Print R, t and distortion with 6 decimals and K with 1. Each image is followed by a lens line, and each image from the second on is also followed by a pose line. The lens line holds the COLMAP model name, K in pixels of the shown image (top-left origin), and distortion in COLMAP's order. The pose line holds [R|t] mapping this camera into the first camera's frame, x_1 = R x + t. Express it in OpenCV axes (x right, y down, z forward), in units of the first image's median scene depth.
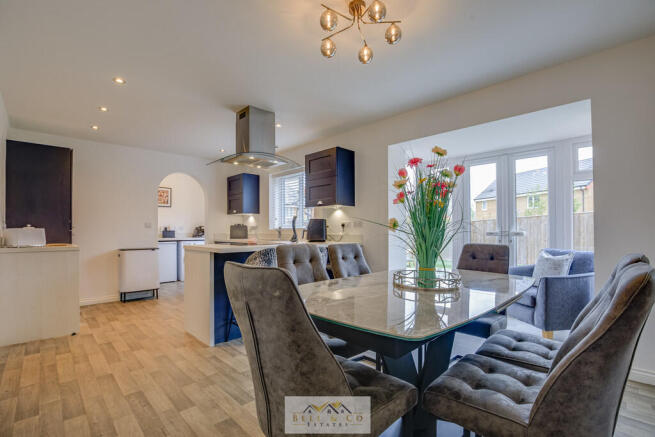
lens RADIAL K [[314.7, 0, 329.3], [0, 314.7, 223.5], [0, 0, 1]] dist [0.000268, 0.000393]
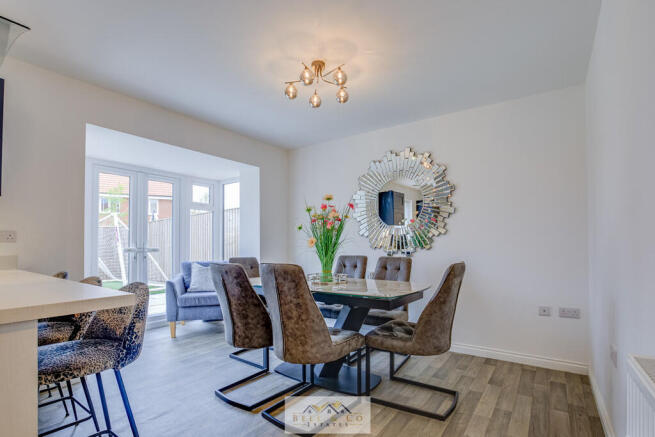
lens RADIAL K [[319.5, 0, 329.1], [0, 319.5, 241.1], [0, 0, 1]] dist [-0.031771, 0.000648]
pose [[-0.214707, 0.024010, 0.976383, -1.454045], [-0.023081, 0.999294, -0.029649, 0.050539], [-0.976406, -0.028902, -0.214001, 1.588626]]
